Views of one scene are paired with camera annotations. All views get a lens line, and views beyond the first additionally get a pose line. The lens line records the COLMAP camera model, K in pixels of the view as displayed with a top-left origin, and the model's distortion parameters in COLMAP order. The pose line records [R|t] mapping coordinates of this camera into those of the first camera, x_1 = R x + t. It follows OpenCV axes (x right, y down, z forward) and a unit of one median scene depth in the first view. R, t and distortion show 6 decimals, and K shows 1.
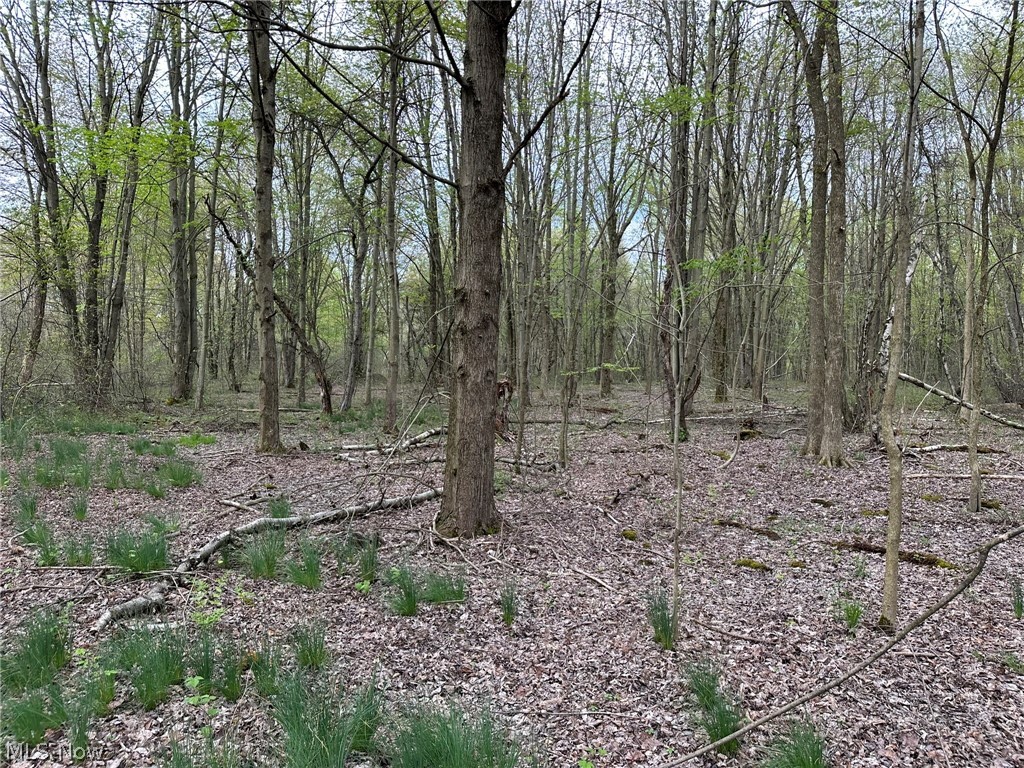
lens RADIAL K [[711.5, 0, 512.2], [0, 711.5, 383.5], [0, 0, 1]] dist [0.008802, 0.003019]
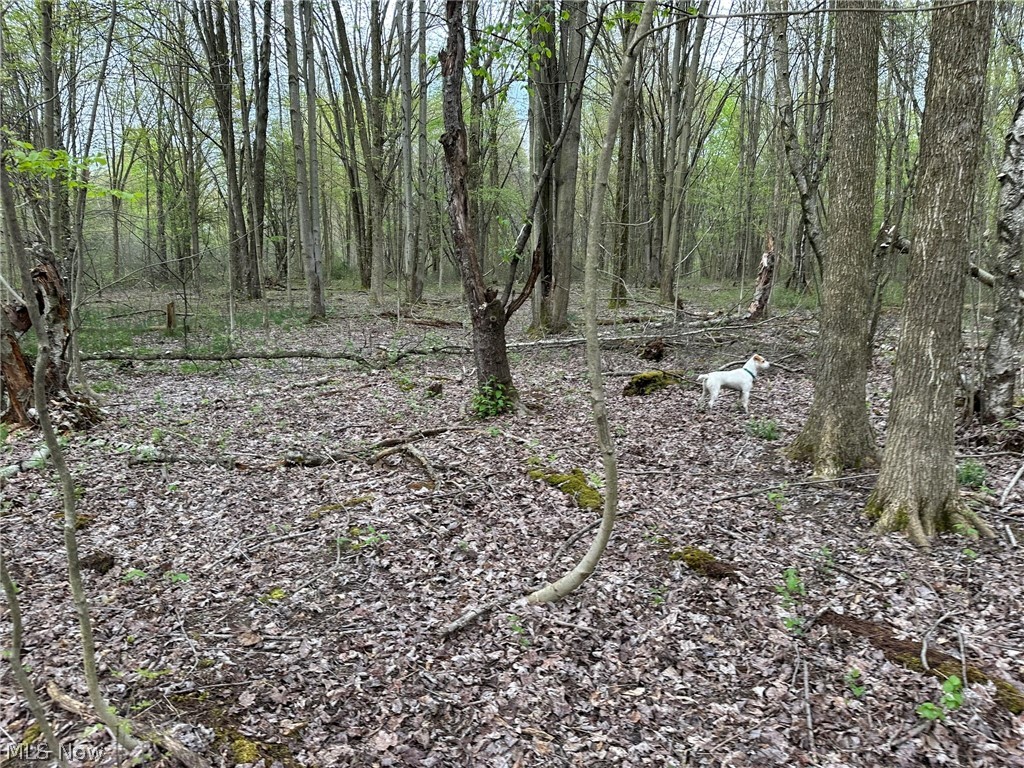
lens RADIAL K [[711.5, 0, 511.4], [0, 711.5, 384.5], [0, 0, 1]] dist [0.008802, 0.003019]
pose [[0.992415, -0.031191, 0.118912, 0.112291], [0.014943, 0.990712, 0.135155, 0.005487], [-0.122023, -0.132353, 0.983663, 0.336741]]
